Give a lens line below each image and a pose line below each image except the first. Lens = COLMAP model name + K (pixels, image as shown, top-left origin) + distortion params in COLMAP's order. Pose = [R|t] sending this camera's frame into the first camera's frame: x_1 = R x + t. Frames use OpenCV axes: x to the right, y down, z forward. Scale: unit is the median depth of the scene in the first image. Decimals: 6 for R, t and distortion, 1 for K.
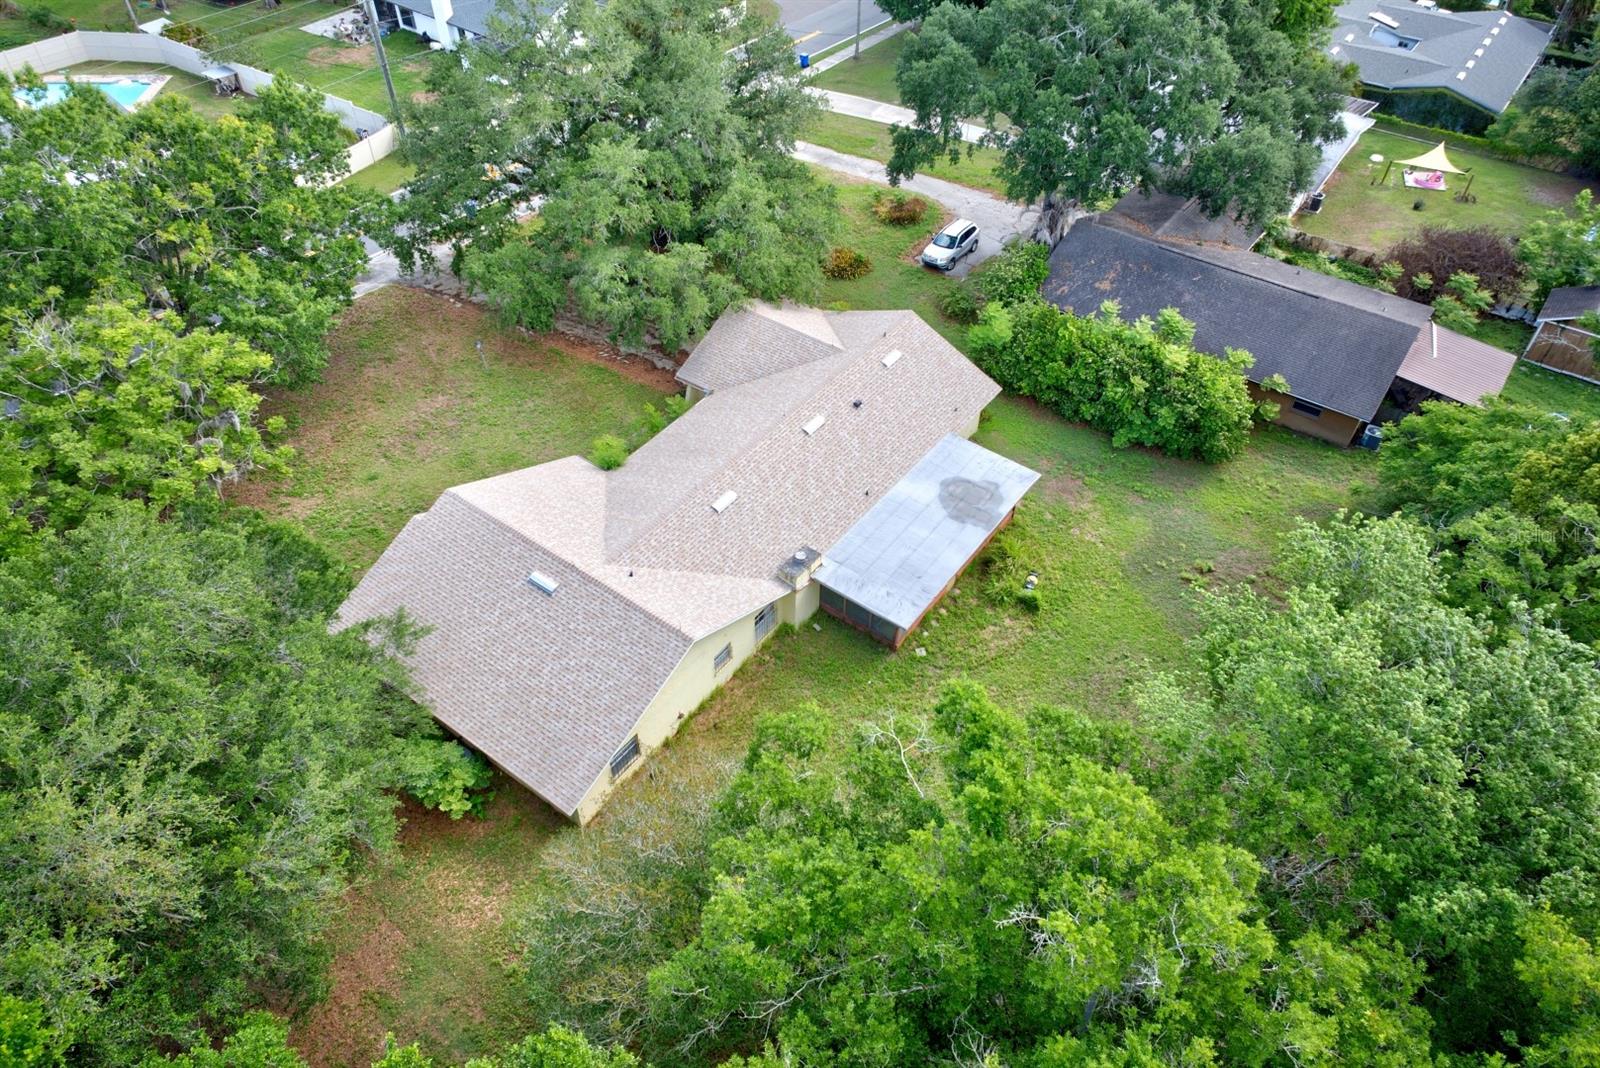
lens RADIAL K [[1076.9, 0, 797.2], [0, 1076.9, 511.5], [0, 0, 1]] dist [0.070044, -0.041779]
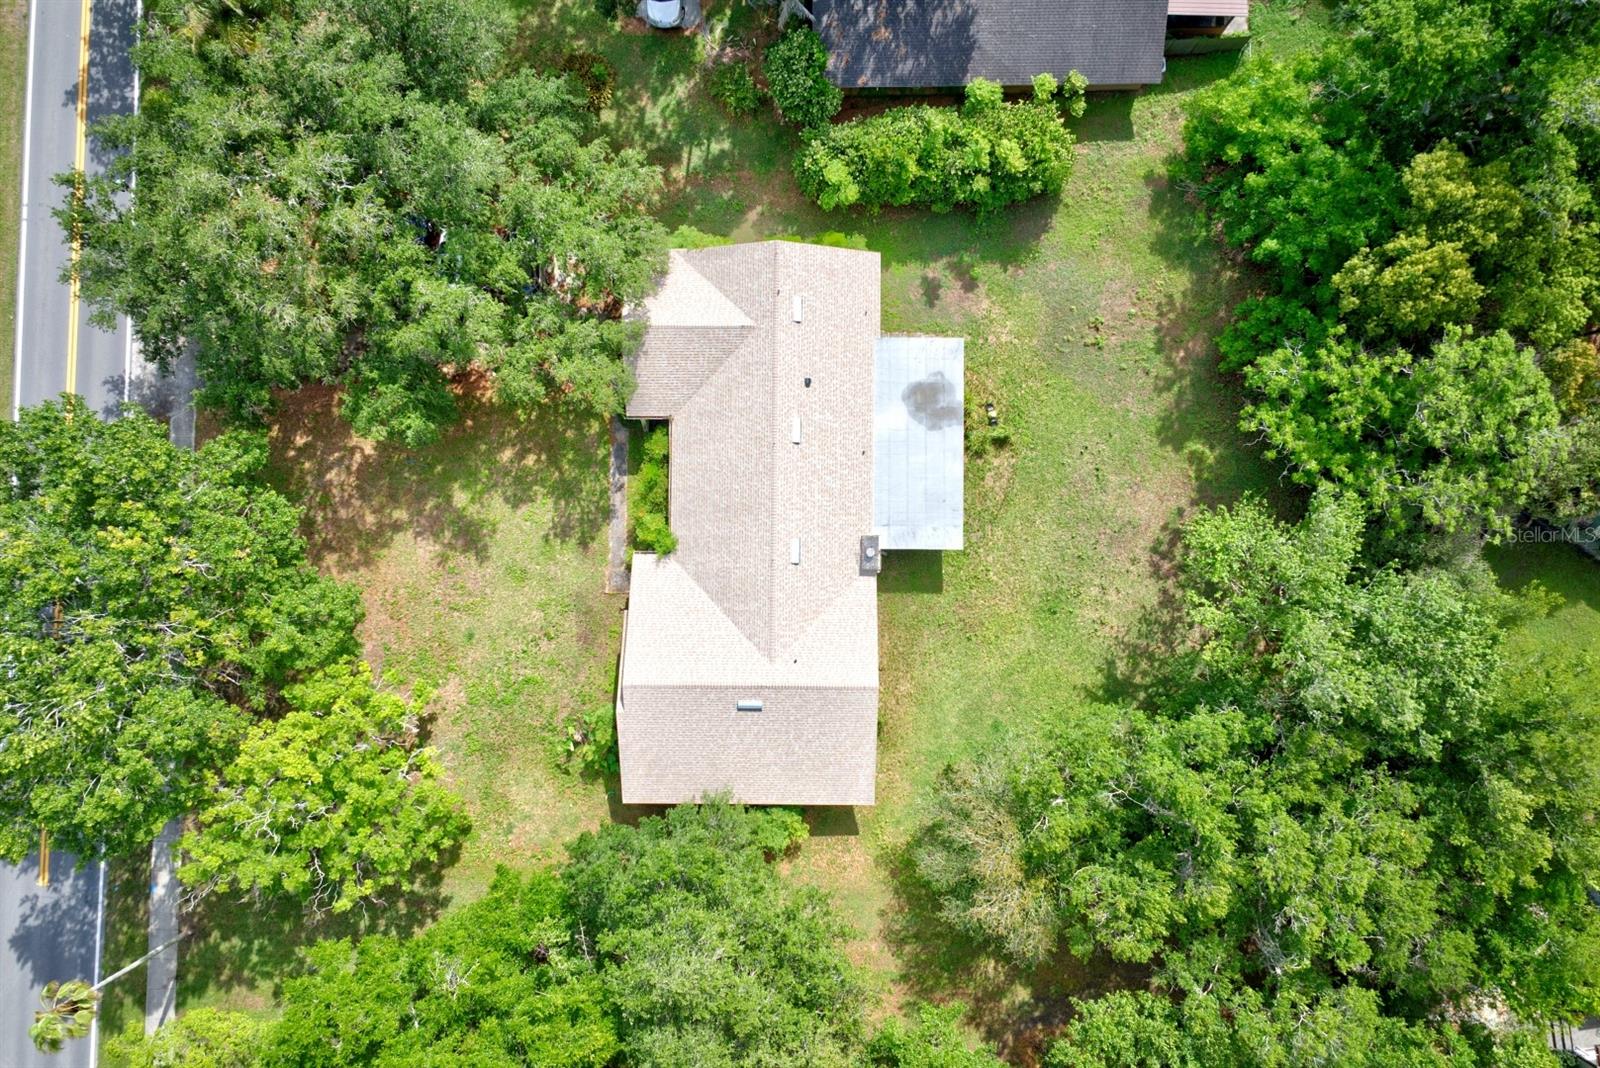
lens RADIAL K [[1076.9, 0, 797.2], [0, 1076.9, 511.5], [0, 0, 1]] dist [0.070044, -0.041779]
pose [[0.811224, -0.584706, 0.005864, -0.042350], [0.400196, 0.562490, 0.723498, -0.879162], [-0.426331, -0.584572, 0.690302, 0.149221]]
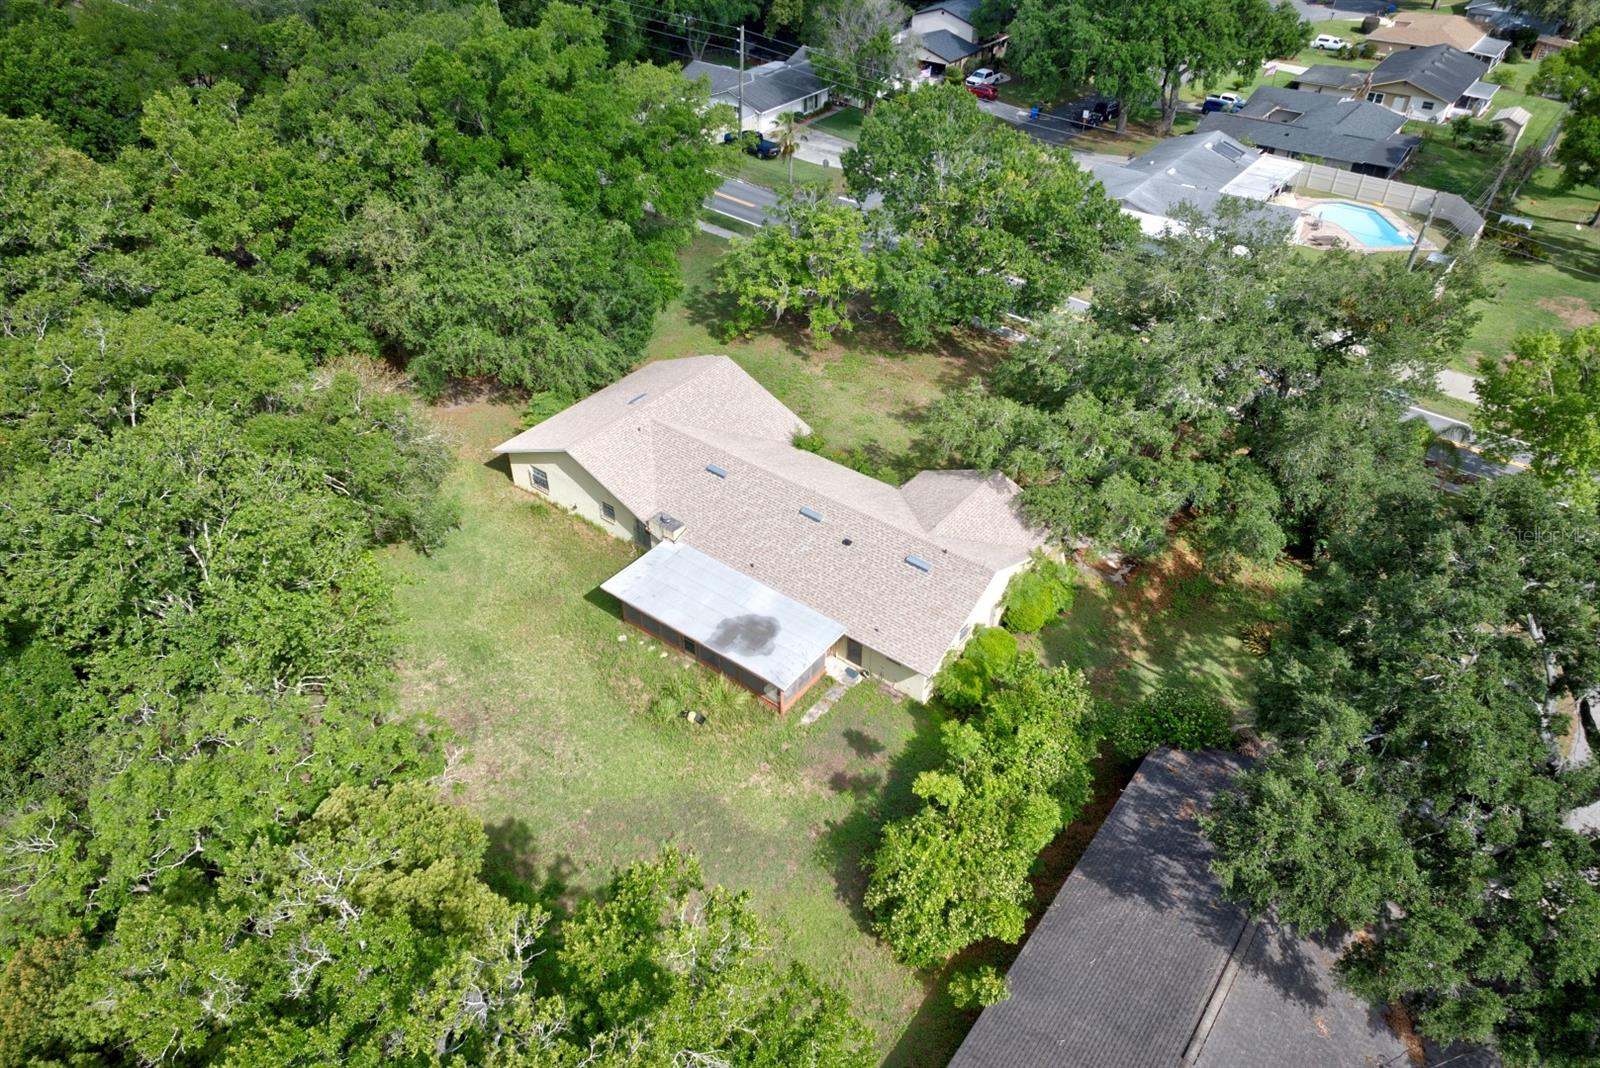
lens RADIAL K [[1076.9, 0, 797.2], [0, 1076.9, 511.5], [0, 0, 1]] dist [0.070044, -0.041779]
pose [[-0.008703, 0.592235, -0.805719, 0.925745], [-0.698144, 0.573262, 0.428912, -0.557070], [0.715904, 0.566241, 0.408476, 0.535942]]
